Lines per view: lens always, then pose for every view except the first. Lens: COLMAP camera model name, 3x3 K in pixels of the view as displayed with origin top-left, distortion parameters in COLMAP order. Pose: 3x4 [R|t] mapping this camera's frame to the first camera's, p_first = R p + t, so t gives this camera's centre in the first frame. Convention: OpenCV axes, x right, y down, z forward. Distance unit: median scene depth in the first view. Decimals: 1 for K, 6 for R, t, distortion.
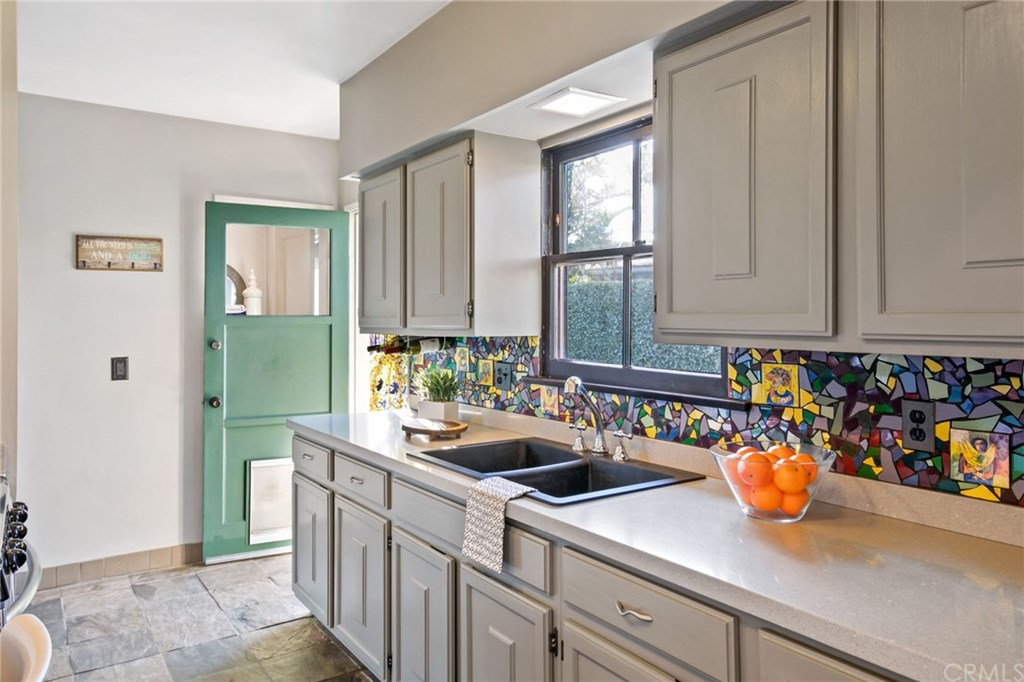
lens RADIAL K [[708.9, 0, 506.9], [0, 708.9, 315.7], [0, 0, 1]] dist [0.017043, -0.003612]
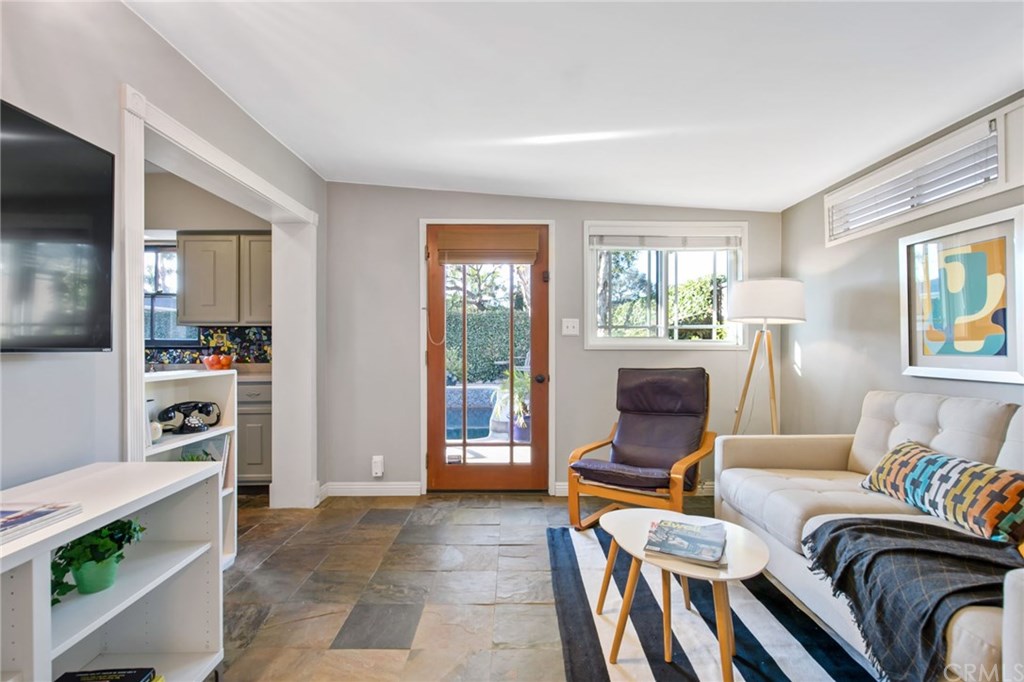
lens RADIAL K [[467.7, 0, 513.4], [0, 467.7, 342.1], [0, 0, 1]] dist [-0.000458, -0.000123]
pose [[0.567892, 0.007278, 0.823071, -0.394741], [-0.005893, 0.999971, -0.004776, 0.069329], [-0.823082, -0.002138, 0.567918, -0.849042]]
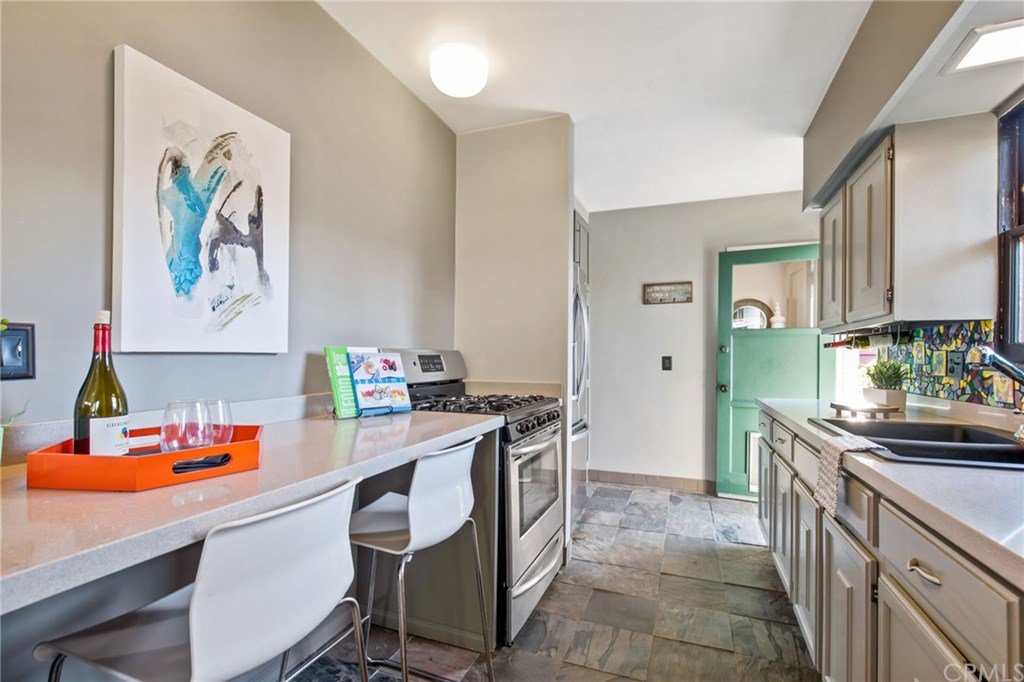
lens RADIAL K [[467.7, 0, 511.3], [0, 467.7, 360.5], [0, 0, 1]] dist [-0.000458, -0.000123]
pose [[0.567312, 0.010064, -0.823442, 0.176068], [-0.001299, 0.999935, 0.011326, 0.070058], [0.823502, -0.005355, 0.567288, 0.115109]]
